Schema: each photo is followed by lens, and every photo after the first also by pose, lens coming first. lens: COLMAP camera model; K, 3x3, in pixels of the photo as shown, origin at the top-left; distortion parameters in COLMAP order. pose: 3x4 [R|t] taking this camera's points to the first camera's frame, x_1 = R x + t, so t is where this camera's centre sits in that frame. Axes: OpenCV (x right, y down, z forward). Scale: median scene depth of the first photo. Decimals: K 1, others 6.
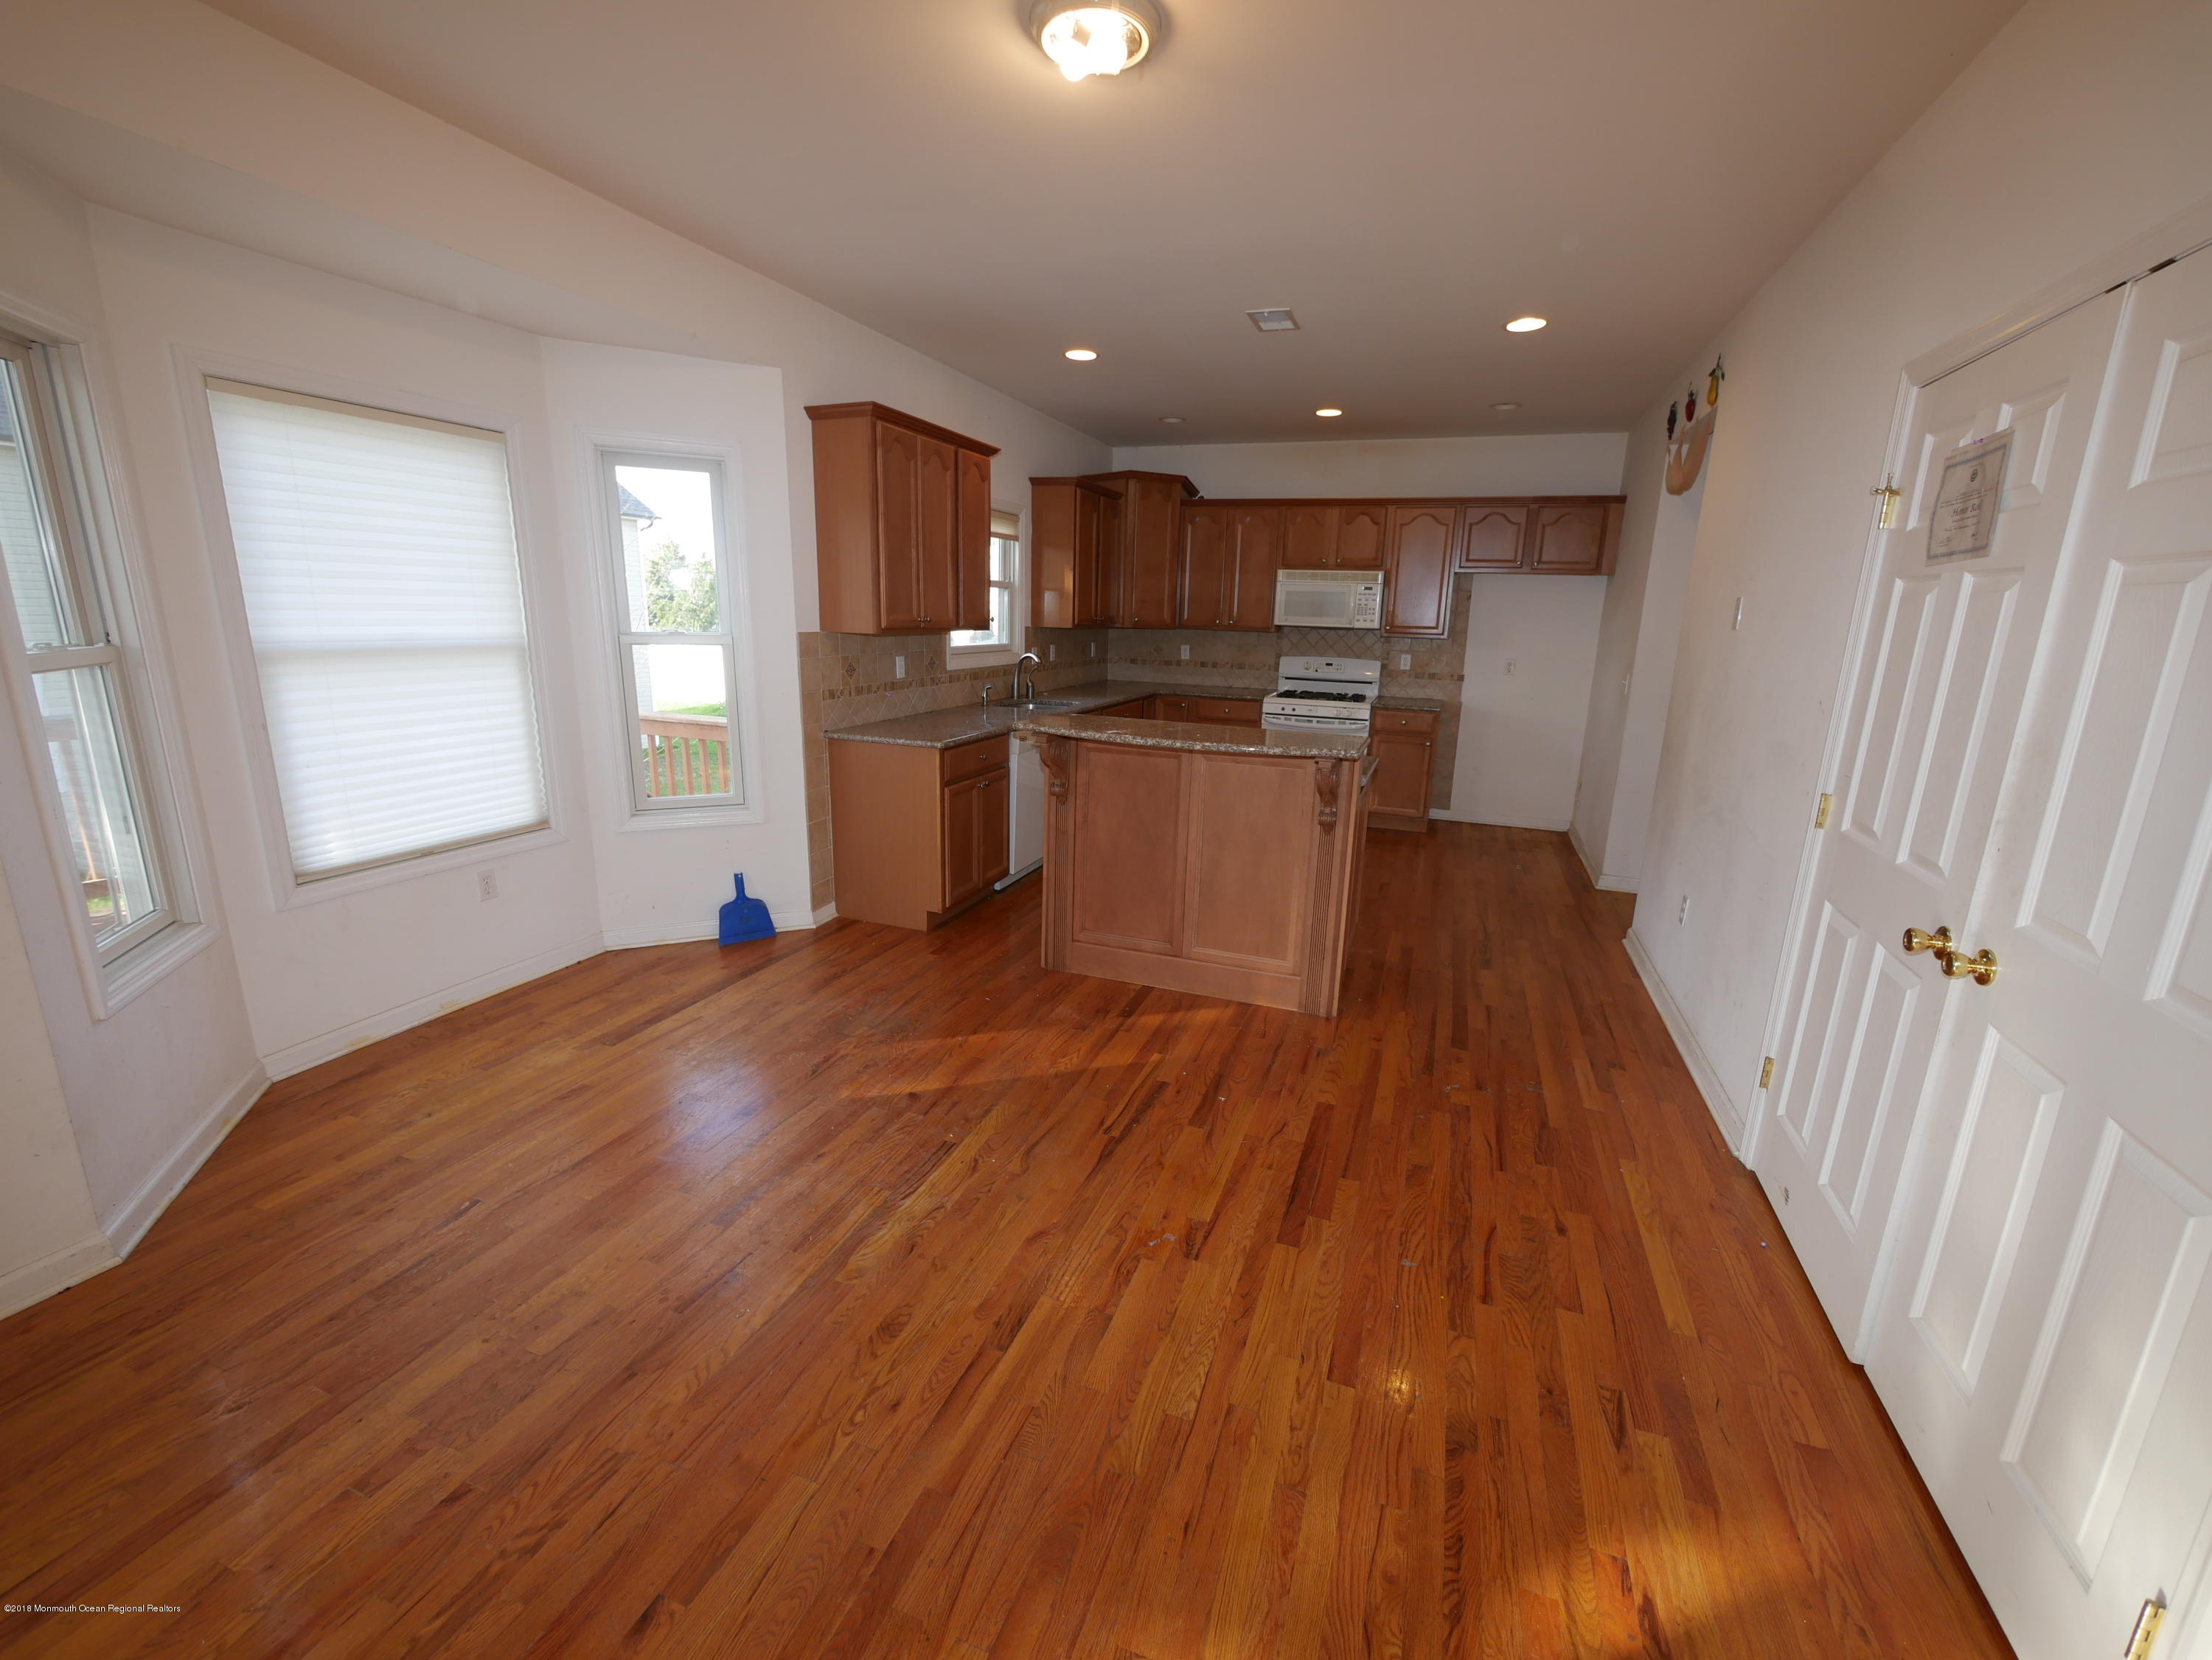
lens RADIAL K [[907.6, 0, 1119.2], [0, 907.6, 826.6], [0, 0, 1]] dist [-0.007926, 0.001058]
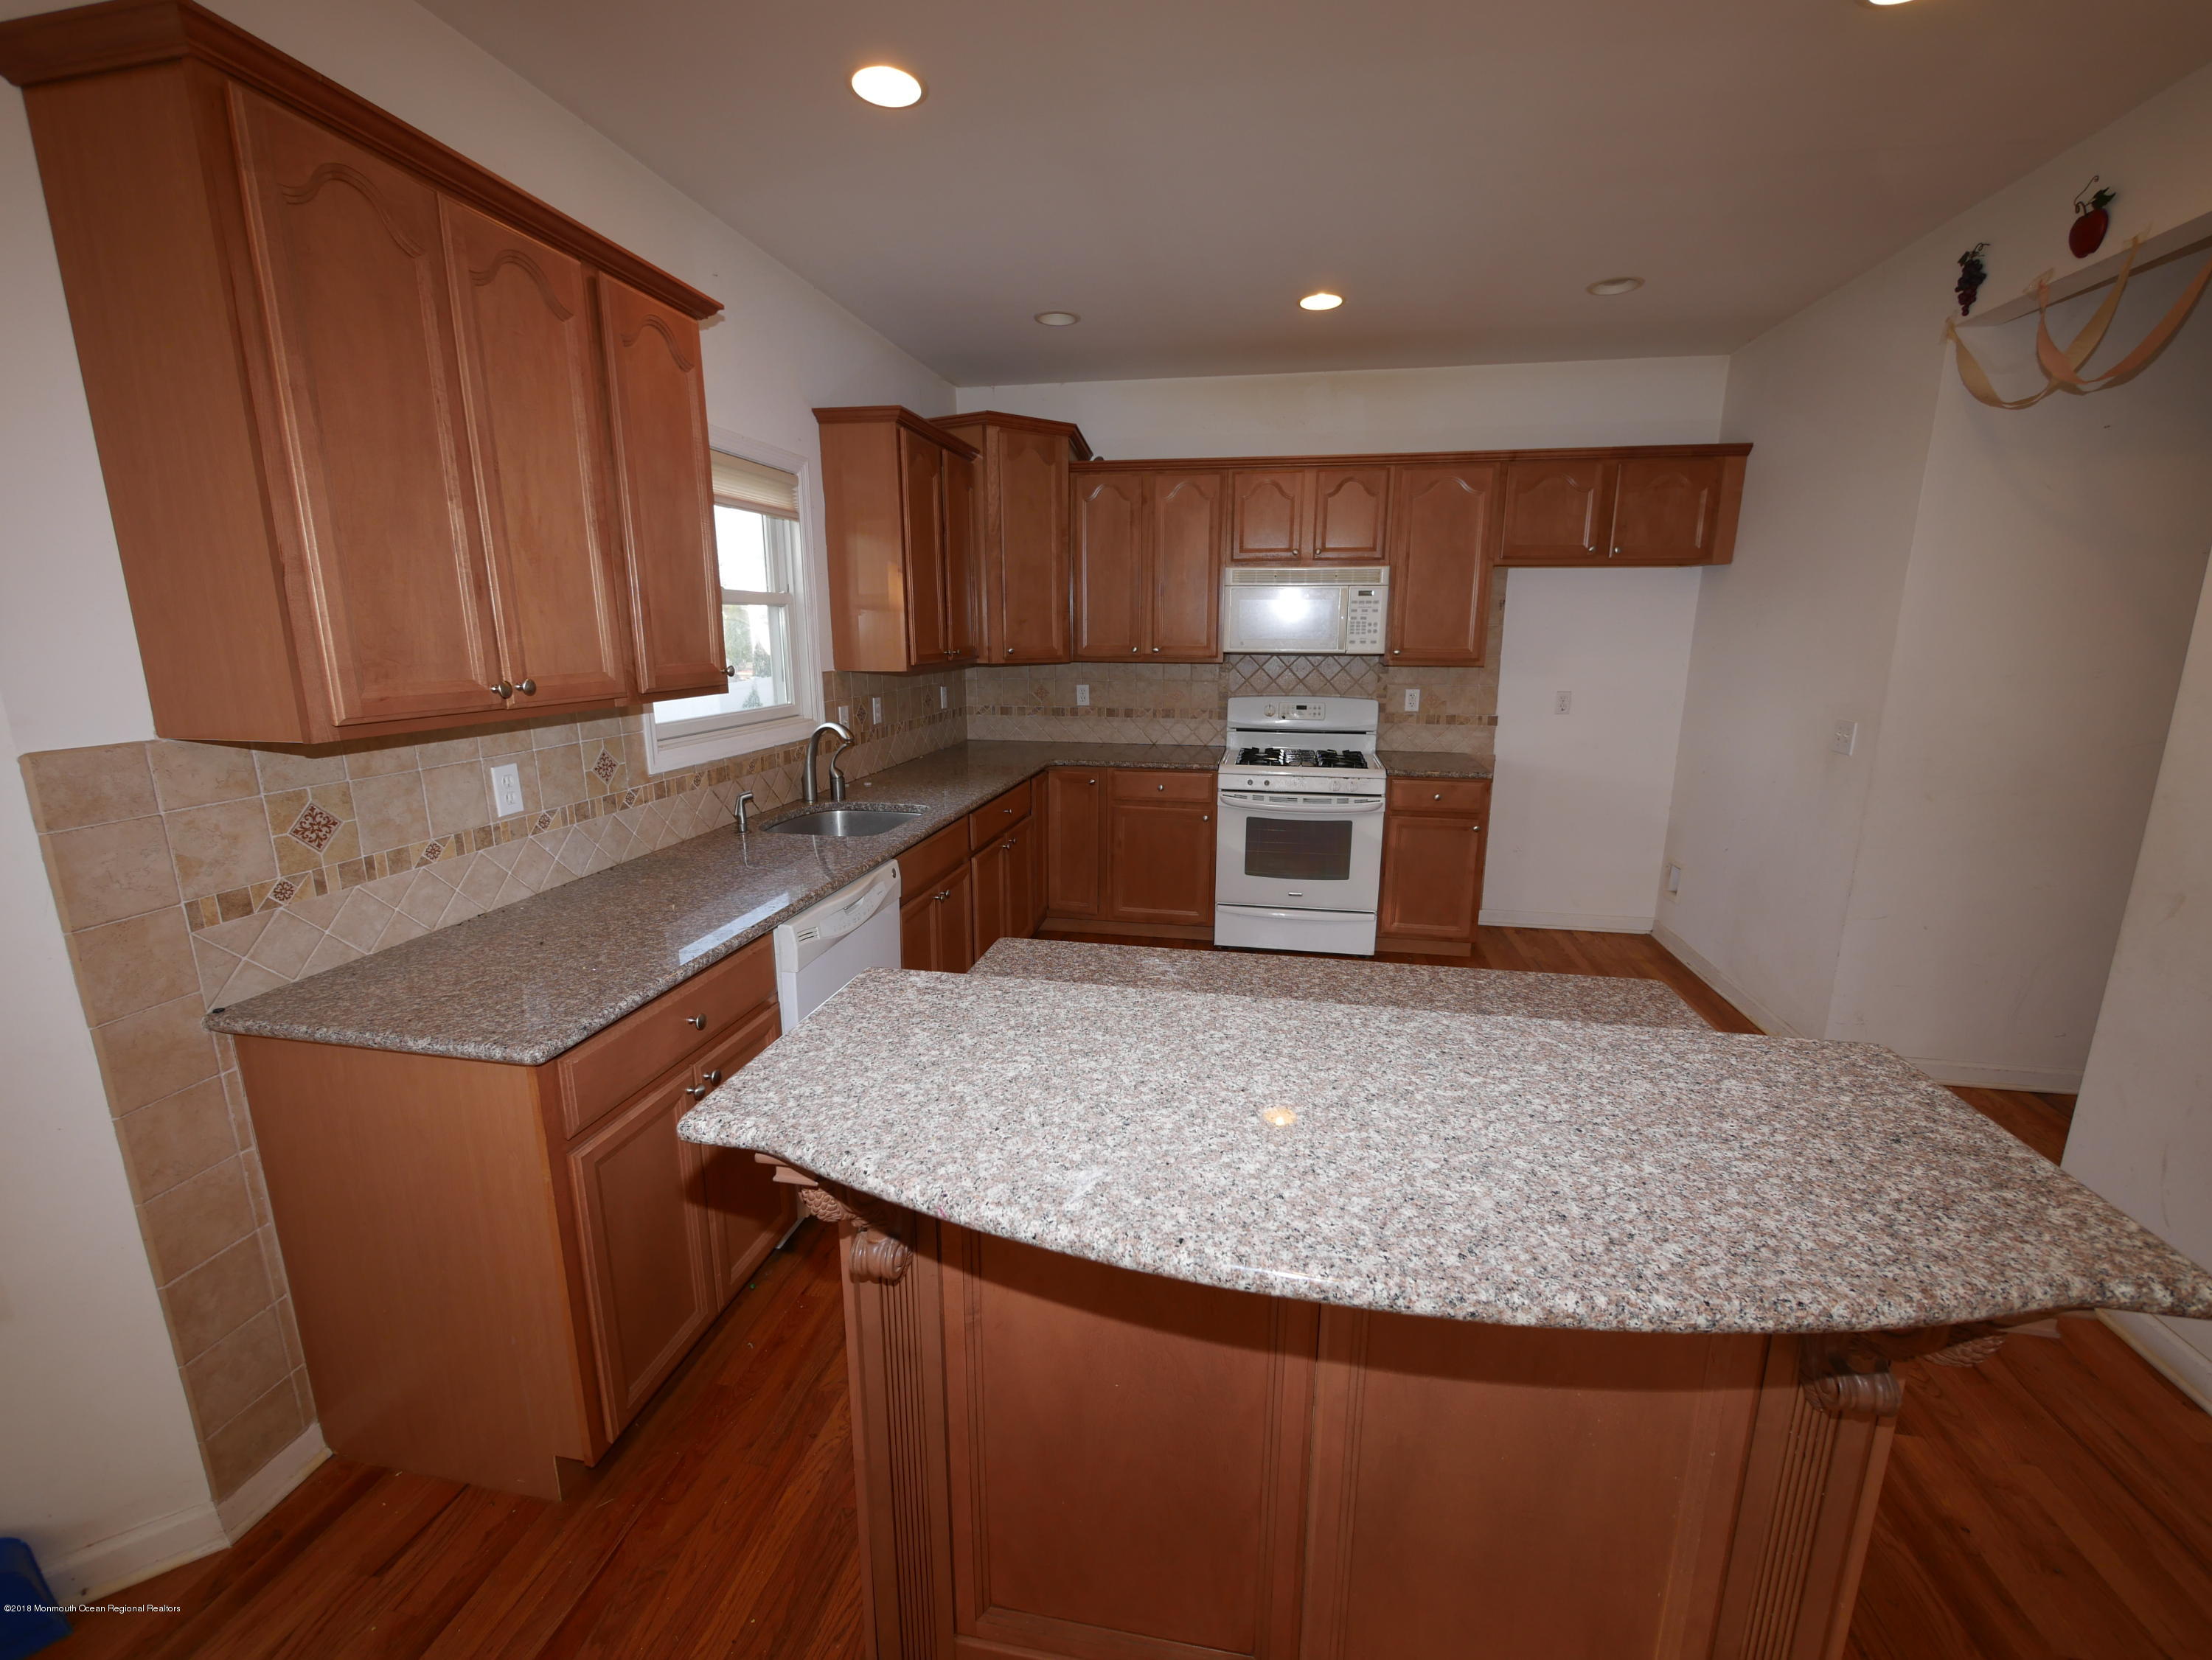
lens RADIAL K [[907.6, 0, 1116.5], [0, 907.6, 823.4], [0, 0, 1]] dist [-0.007926, 0.001058]
pose [[0.985742, -0.061491, 0.156628, -0.023274], [0.064677, 0.997789, -0.015321, -0.144717], [-0.155339, 0.025233, 0.987539, 0.567024]]
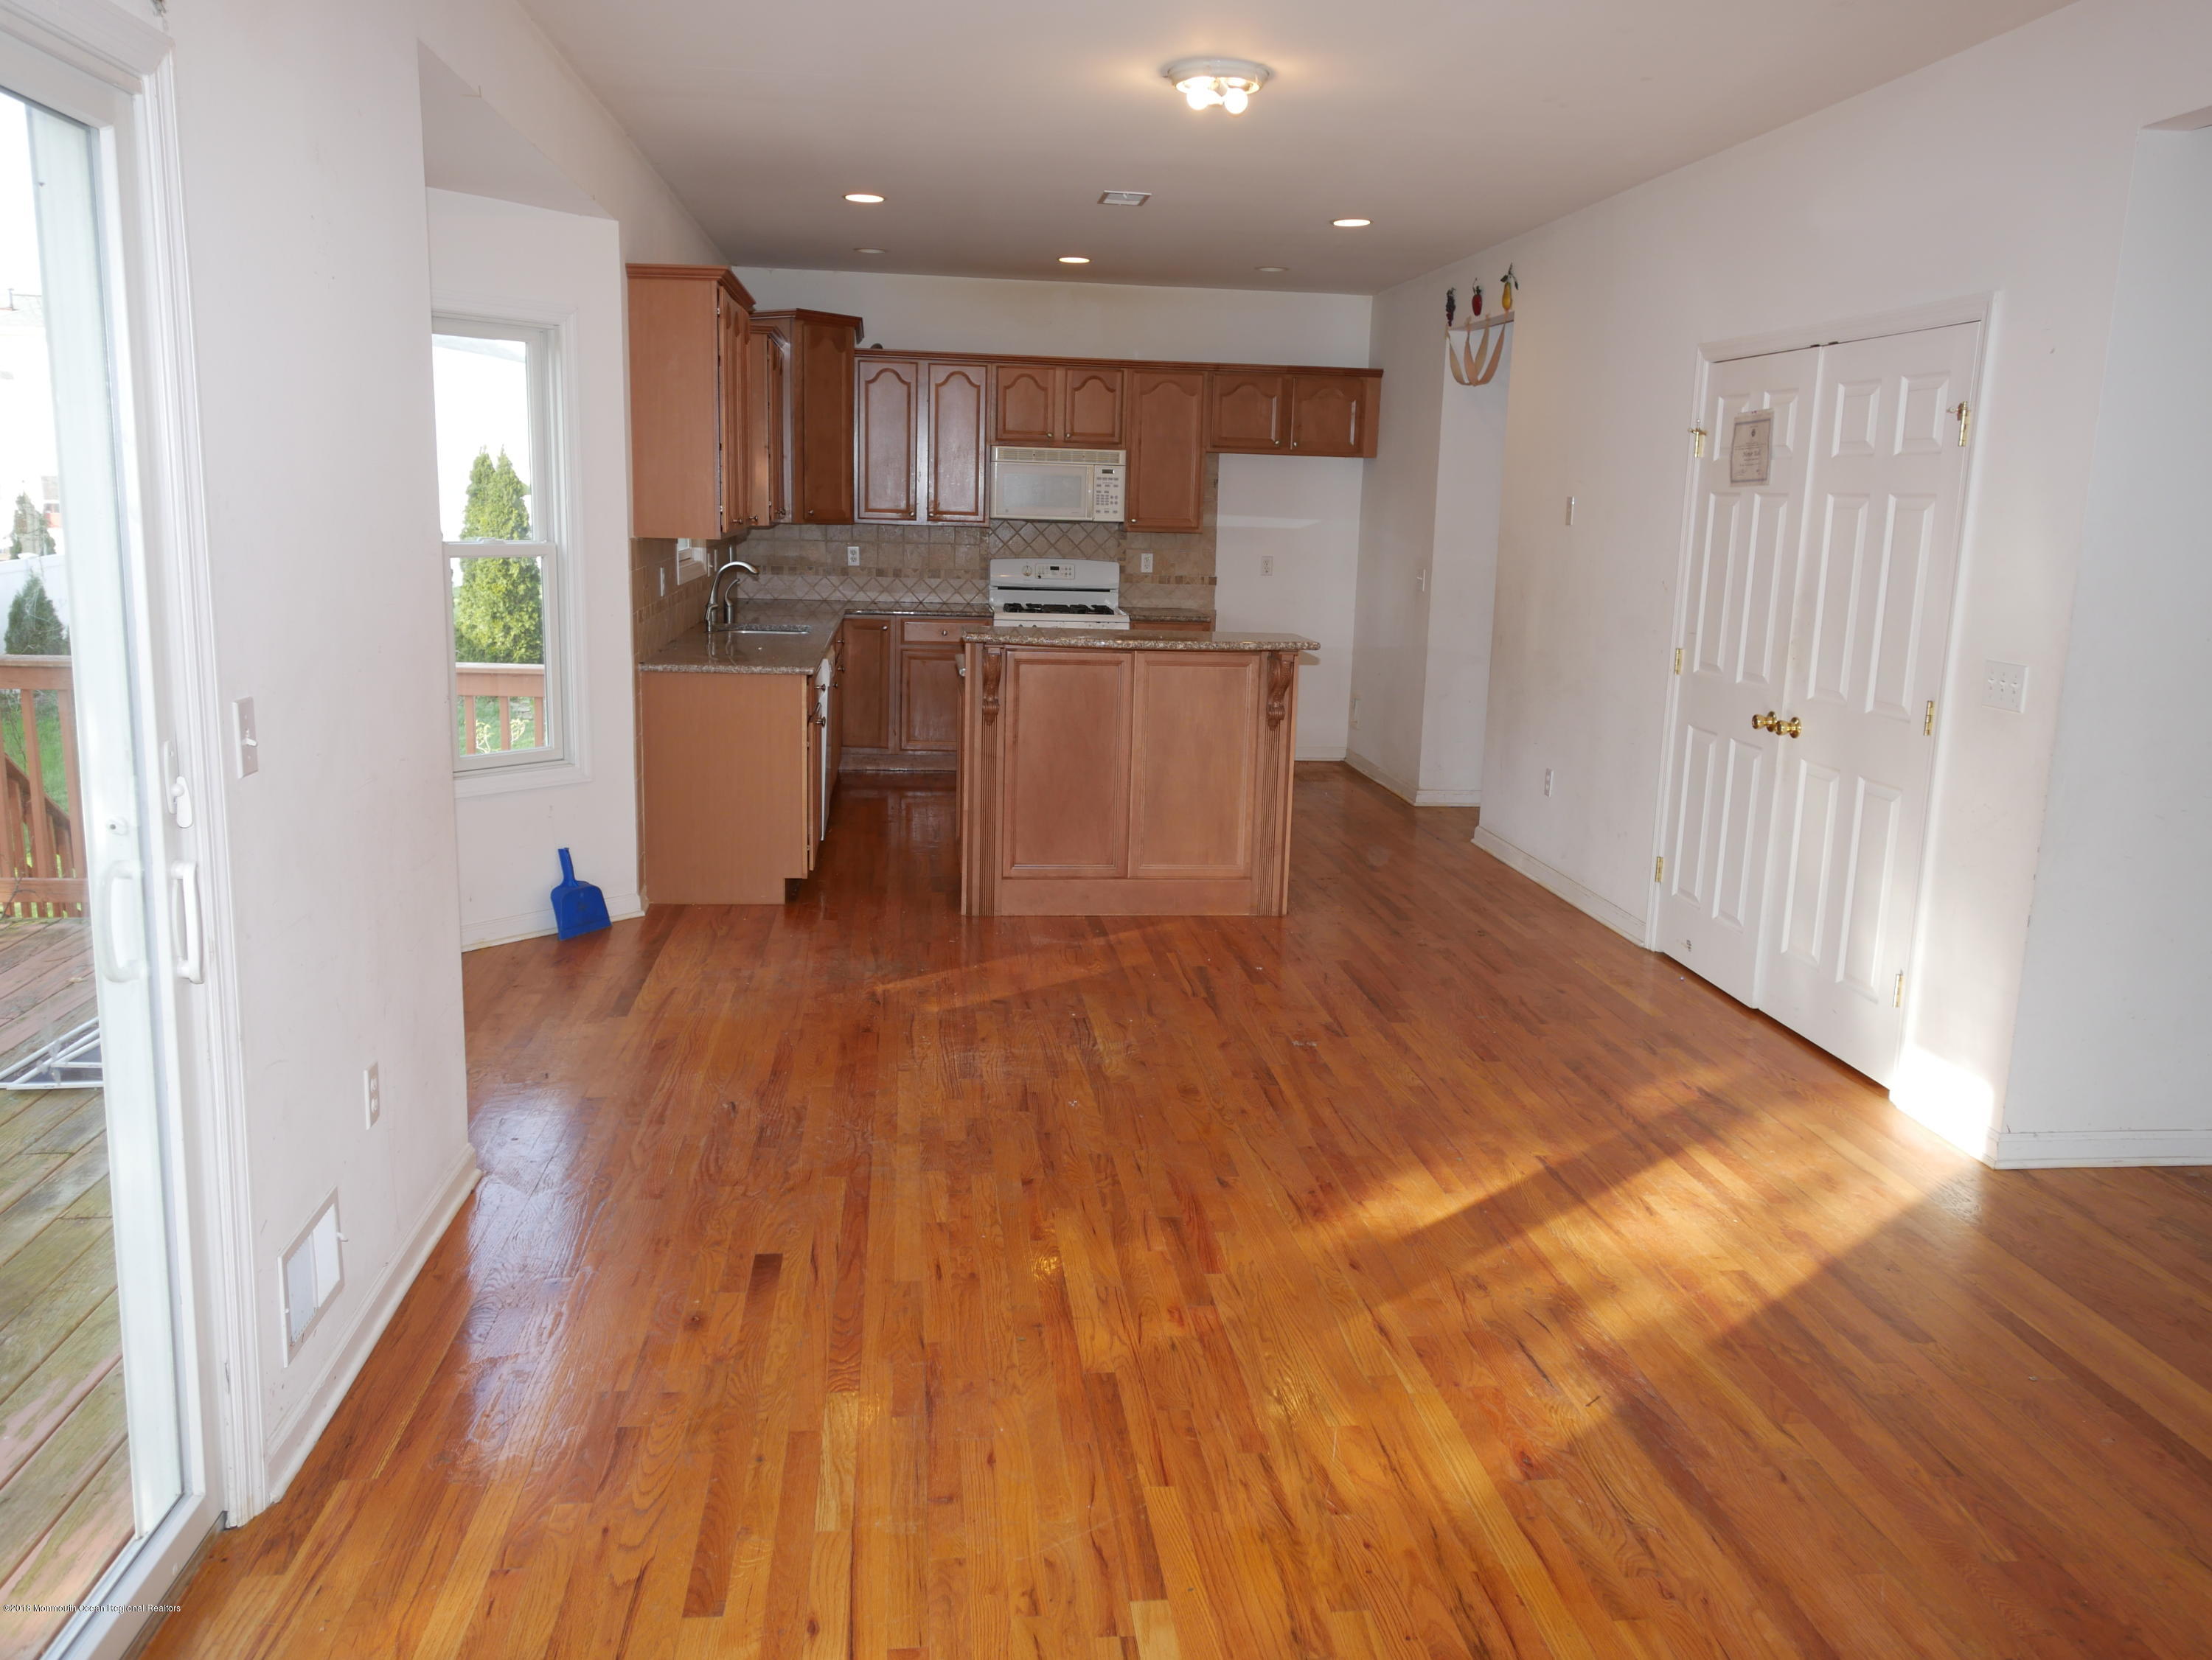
lens RADIAL K [[1717.8, 0, 1118.6], [0, 1717.8, 835.7], [0, 0, 1]] dist [0.006850, 0.004885]
pose [[0.892392, -0.091180, 0.441954, -0.604046], [0.103079, 0.994669, -0.002925, 0.087714], [-0.439331, 0.048166, 0.897033, -0.496238]]
